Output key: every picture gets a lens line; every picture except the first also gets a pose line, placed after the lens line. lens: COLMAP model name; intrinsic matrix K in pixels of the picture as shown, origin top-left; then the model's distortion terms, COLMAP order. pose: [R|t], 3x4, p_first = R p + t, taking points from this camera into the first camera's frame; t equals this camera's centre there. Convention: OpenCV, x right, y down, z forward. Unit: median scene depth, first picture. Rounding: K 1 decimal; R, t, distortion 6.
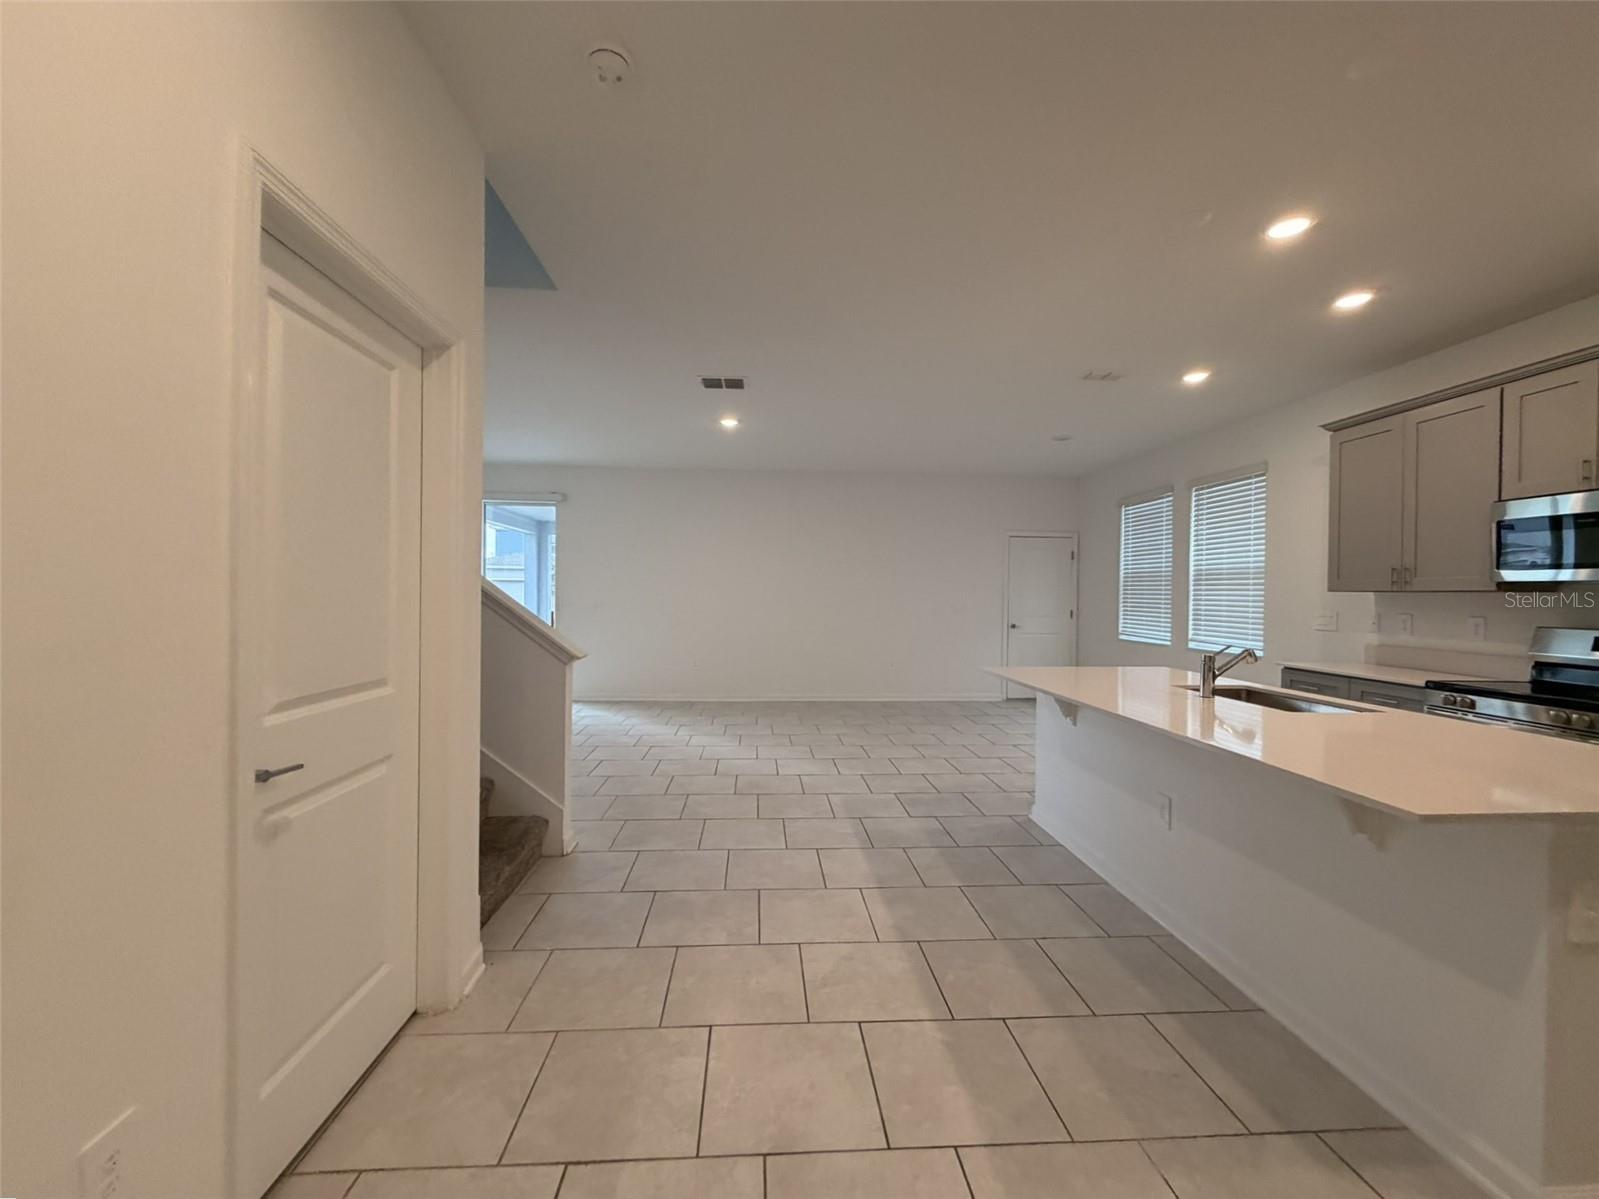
lens RADIAL K [[655.7, 0, 799.5], [0, 655.7, 599.5], [0, 0, 1]] dist [0.001727, 0.000325]
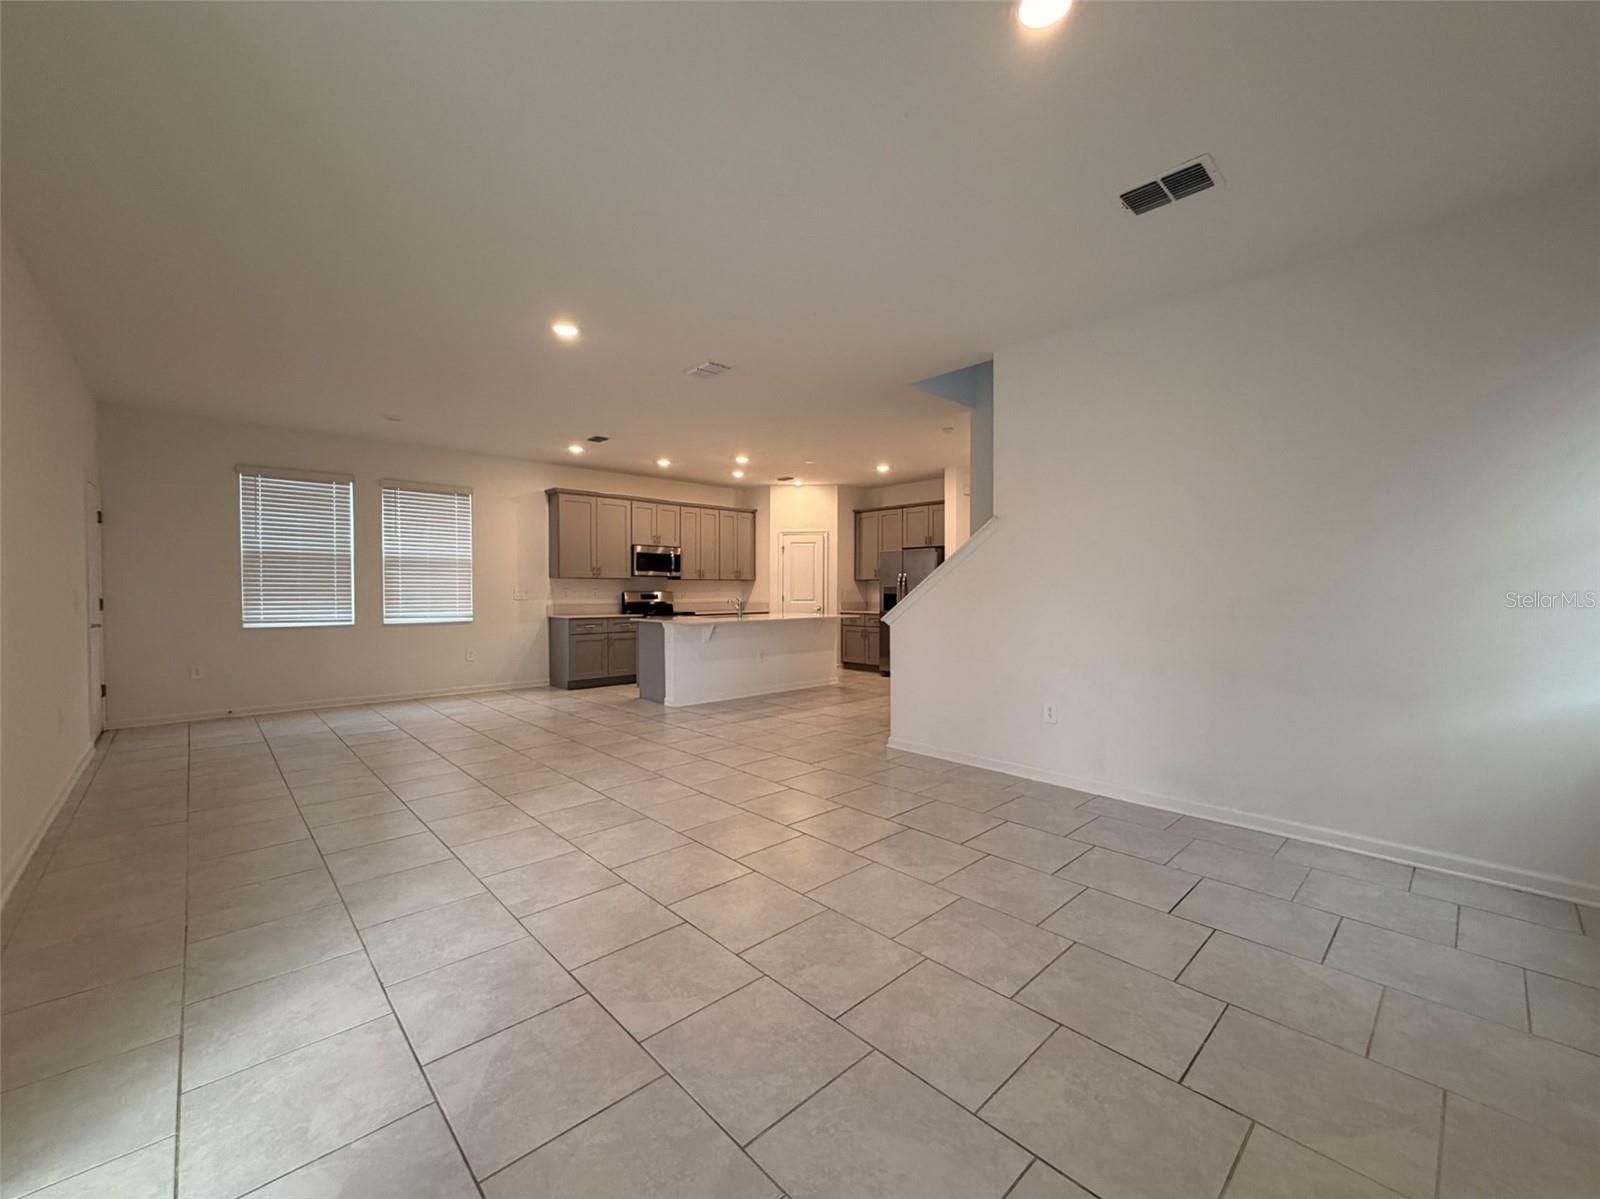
lens RADIAL K [[639.1, 0, 800.5], [0, 639.1, 601.4], [0, 0, 1]] dist [-0.002037, 0.000081]
pose [[-0.637402, -0.024963, 0.770127, -1.054348], [-0.000154, 0.999479, 0.032270, -0.003285], [-0.770531, 0.020450, -0.637074, 1.648651]]
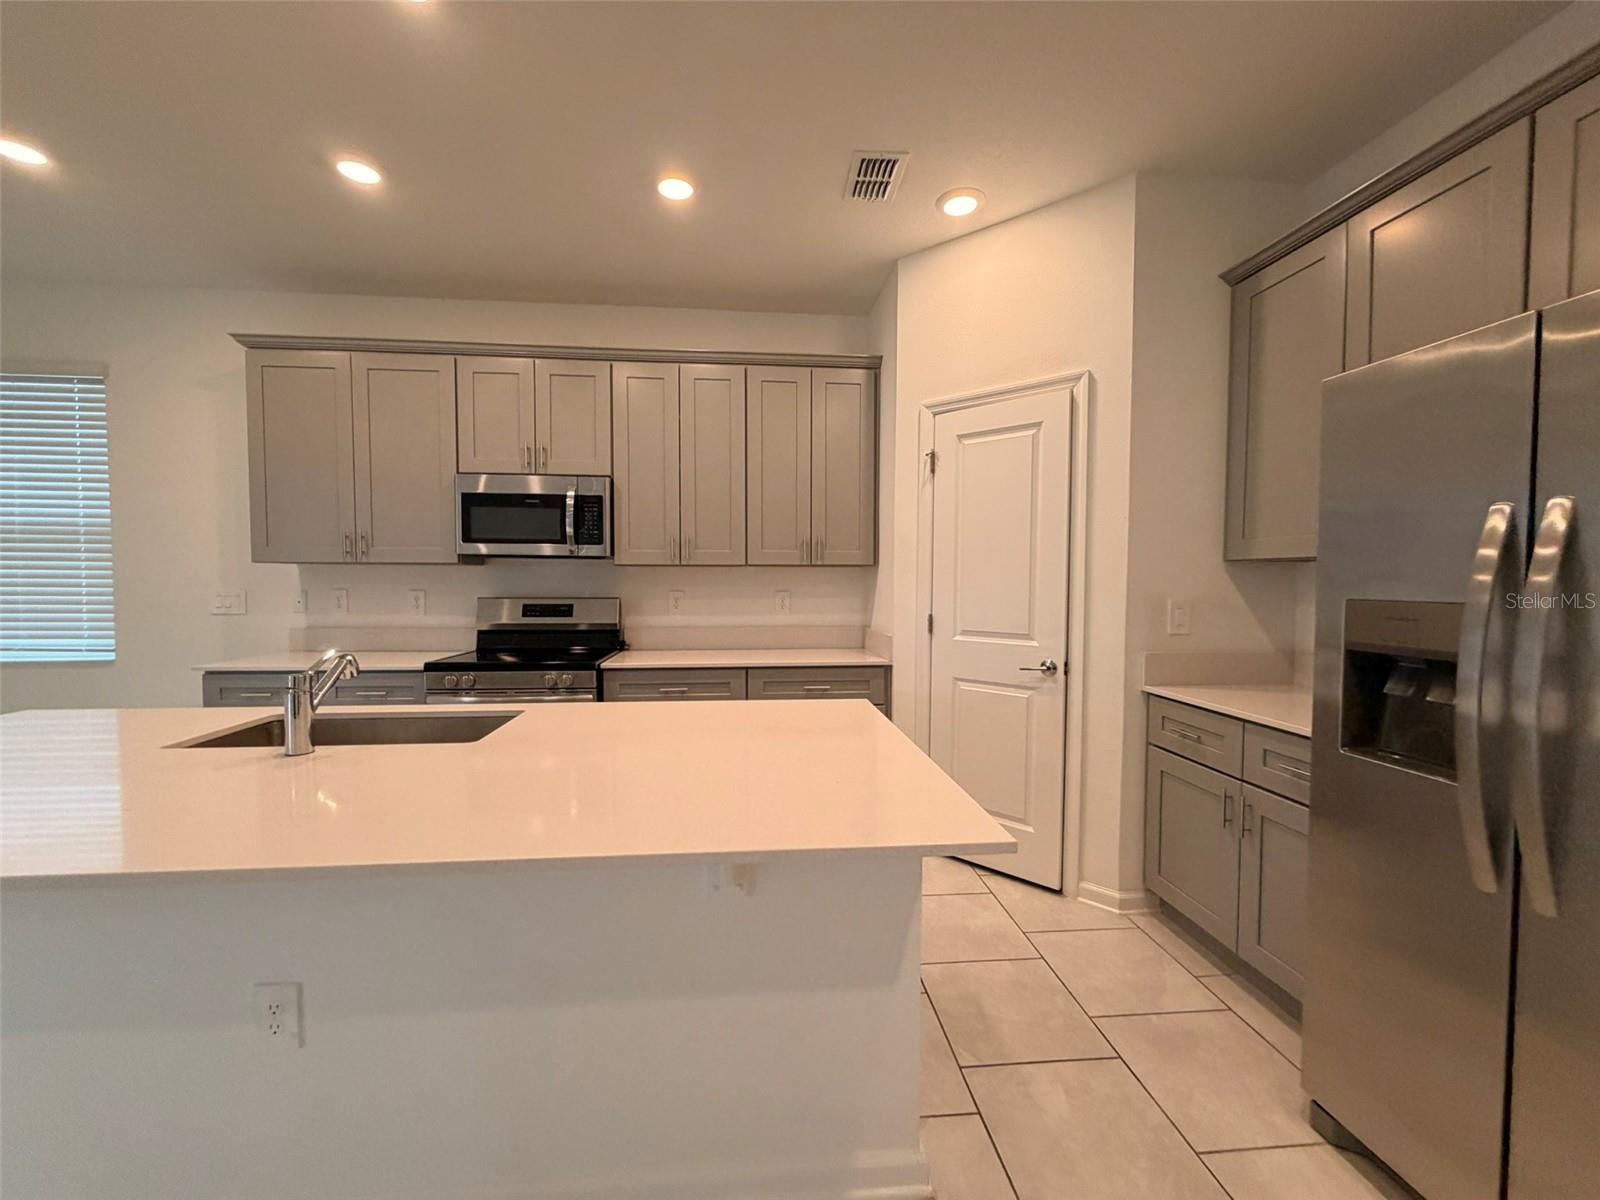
lens RADIAL K [[639.1, 0, 800.5], [0, 639.1, 601.9], [0, 0, 1]] dist [-0.002037, 0.000081]
pose [[-0.023183, -0.048957, 0.998532, 0.061300], [0.004890, 0.998783, 0.049083, 0.000261], [-0.999719, 0.006021, -0.022916, 0.393622]]
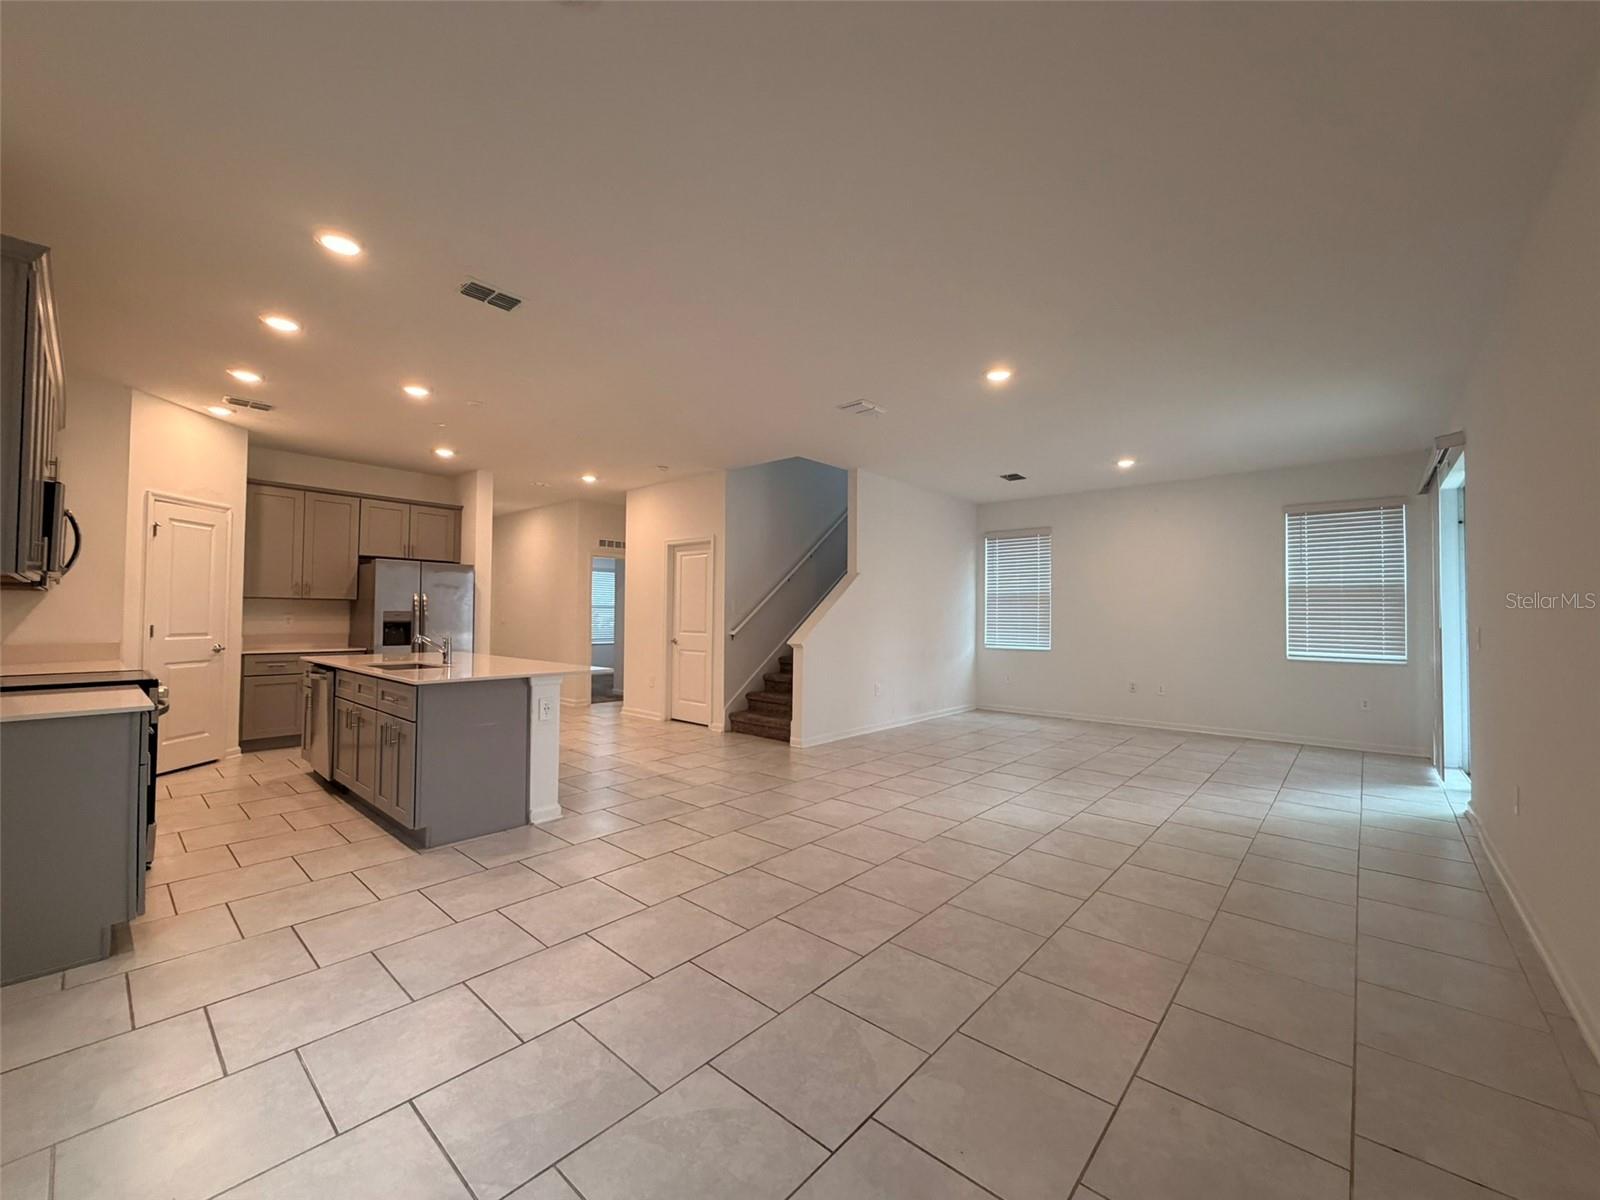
lens RADIAL K [[639.8, 0, 794.6], [0, 639.8, 600.5], [0, 0, 1]] dist [-0.001727, -0.000160]
pose [[-0.718173, -0.033728, -0.695047, 0.722403], [-0.022127, 0.999426, -0.025635, 0.010049], [0.695513, -0.003031, -0.718507, 1.791772]]
